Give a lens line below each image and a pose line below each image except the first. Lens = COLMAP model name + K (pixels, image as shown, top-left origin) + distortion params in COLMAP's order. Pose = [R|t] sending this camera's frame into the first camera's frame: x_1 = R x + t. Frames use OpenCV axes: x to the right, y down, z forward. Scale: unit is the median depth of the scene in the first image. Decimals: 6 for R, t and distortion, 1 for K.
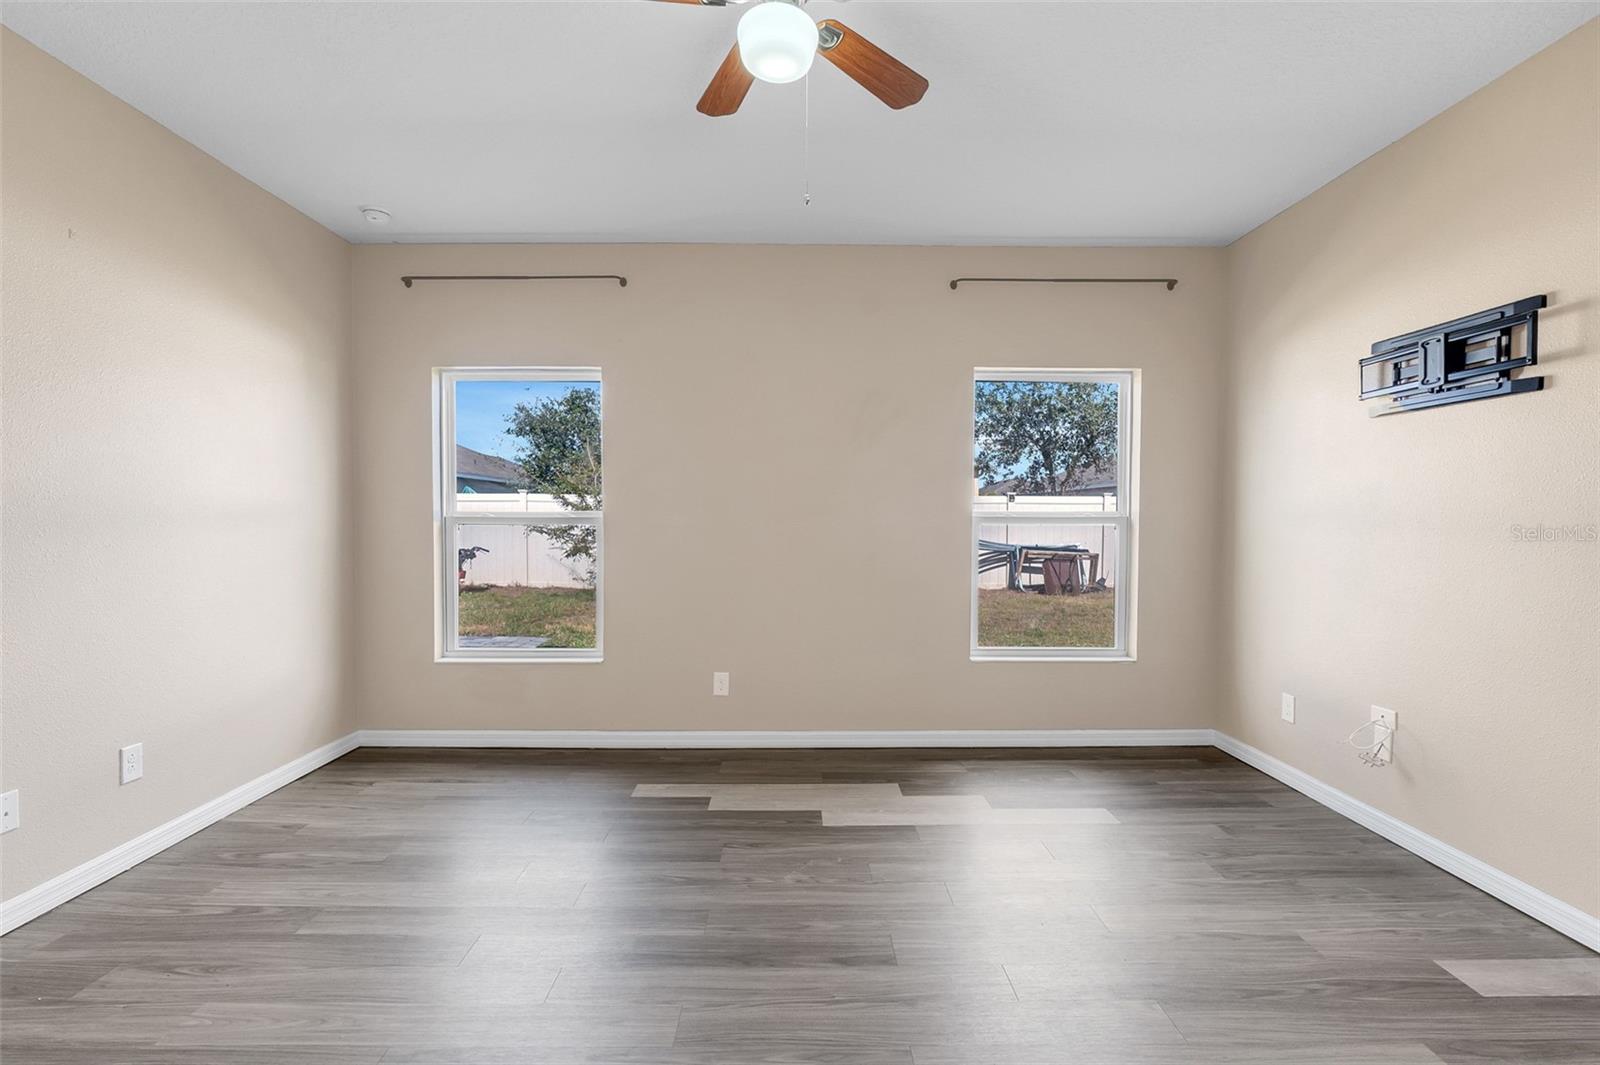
lens RADIAL K [[712.2, 0, 794.9], [0, 712.2, 531.6], [0, 0, 1]] dist [-0.004757, -0.001596]
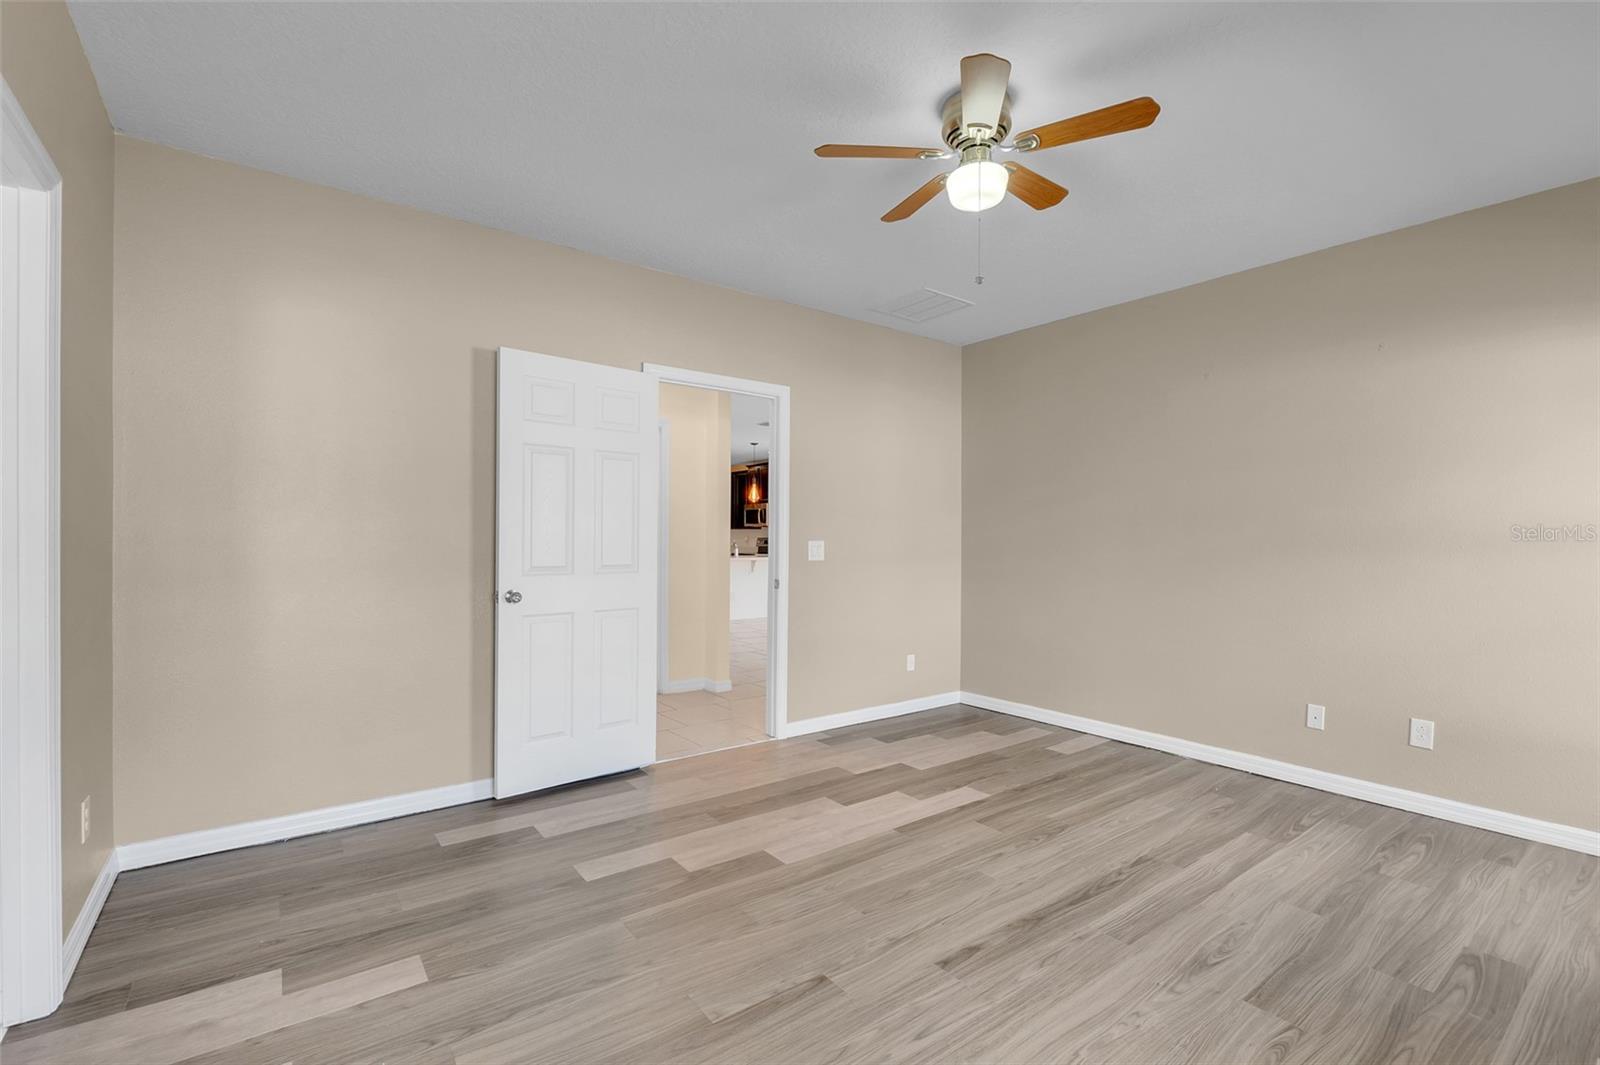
lens RADIAL K [[712.2, 0, 807.0], [0, 712.2, 537.9], [0, 0, 1]] dist [-0.004757, -0.001596]
pose [[-0.798361, -0.011538, -0.602068, 0.654398], [-0.023005, 0.999671, 0.011347, -0.015220], [0.601739, 0.022909, -0.798364, 1.206271]]
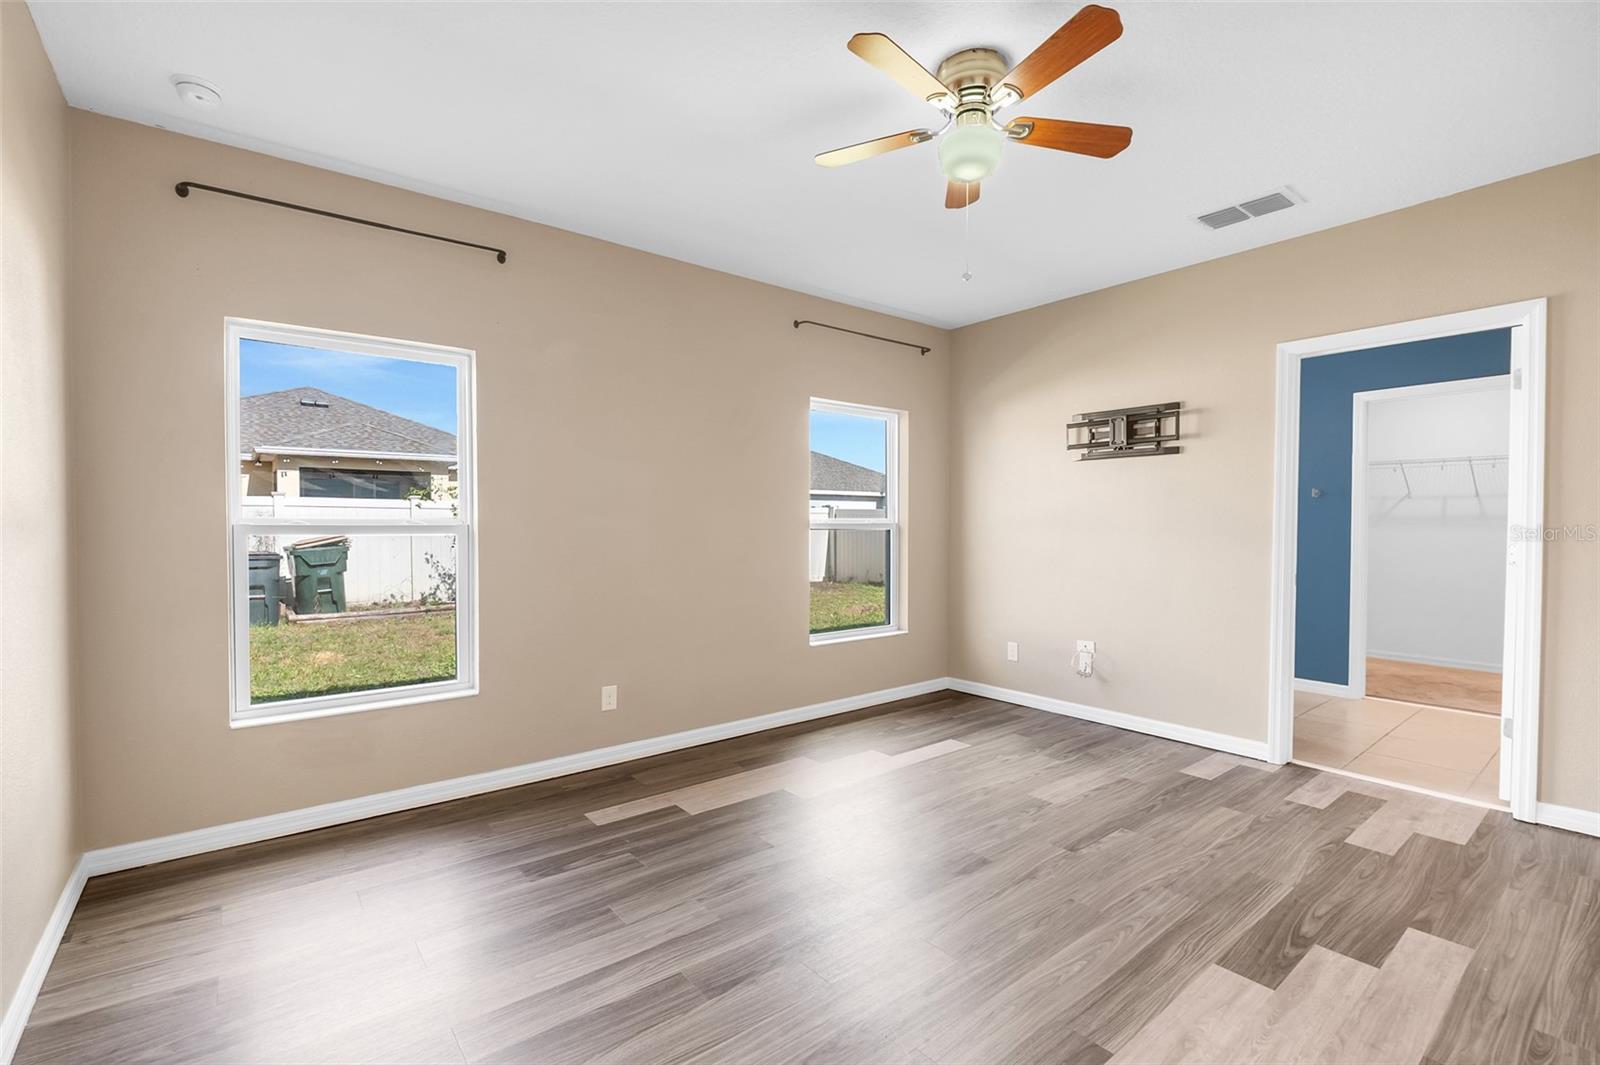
lens RADIAL K [[712.2, 0, 791.8], [0, 712.2, 531.8], [0, 0, 1]] dist [-0.004757, -0.001596]
pose [[0.791996, -0.009640, 0.610450, -0.679965], [0.015162, 0.999878, -0.003881, -0.004124], [-0.610337, 0.012329, 0.792046, 0.119422]]
